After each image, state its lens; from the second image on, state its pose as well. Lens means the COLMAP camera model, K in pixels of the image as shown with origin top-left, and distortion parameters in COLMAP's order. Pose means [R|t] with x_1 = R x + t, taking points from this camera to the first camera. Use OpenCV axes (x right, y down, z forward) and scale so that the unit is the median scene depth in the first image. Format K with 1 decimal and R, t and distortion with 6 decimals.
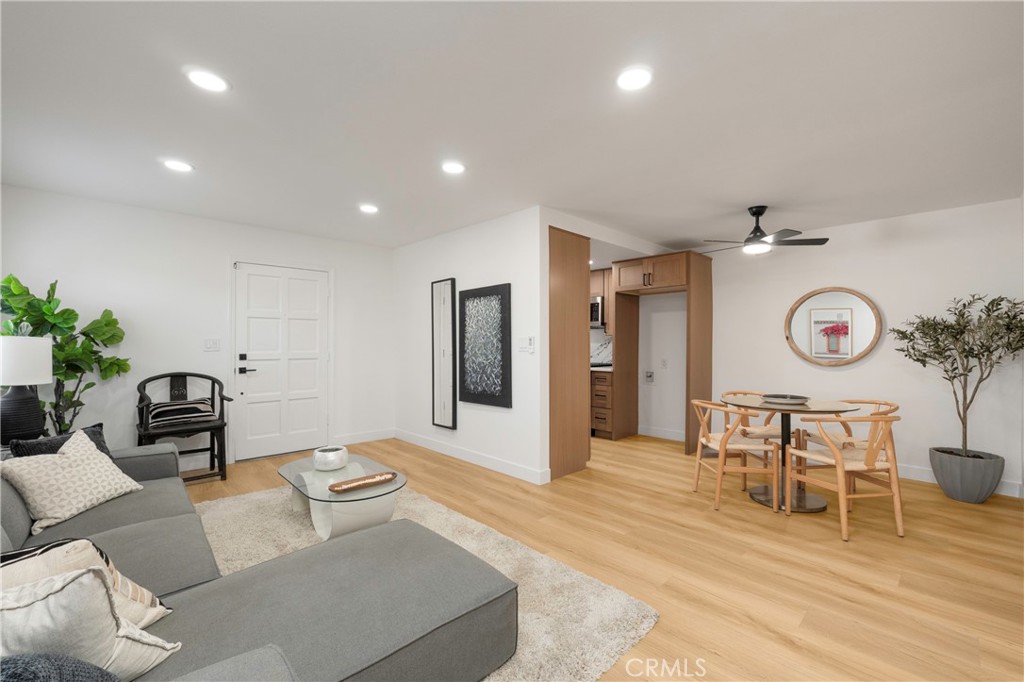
lens RADIAL K [[433.0, 0, 521.3], [0, 433.0, 341.1], [0, 0, 1]] dist [-0.009205, -0.001479]
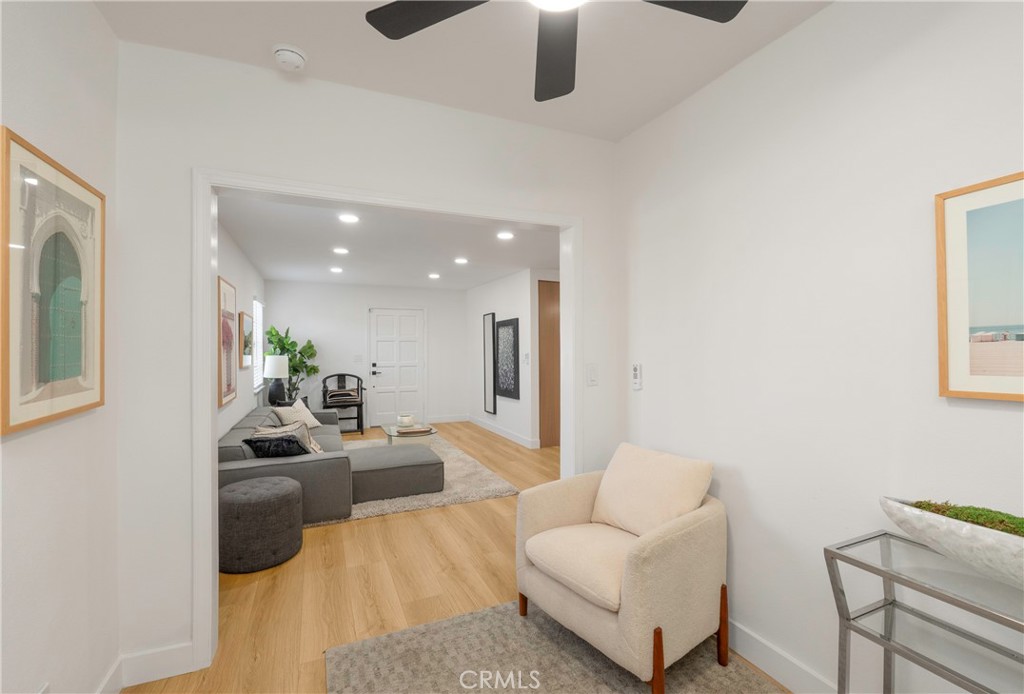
lens RADIAL K [[453.5, 0, 508.1], [0, 453.5, 347.6], [0, 0, 1]] dist [0.002832, 0.000118]
pose [[0.936561, -0.007449, -0.350426, 0.552680], [0.007207, 0.999972, -0.001995, -0.028347], [0.350431, -0.000658, 0.936588, -0.563270]]
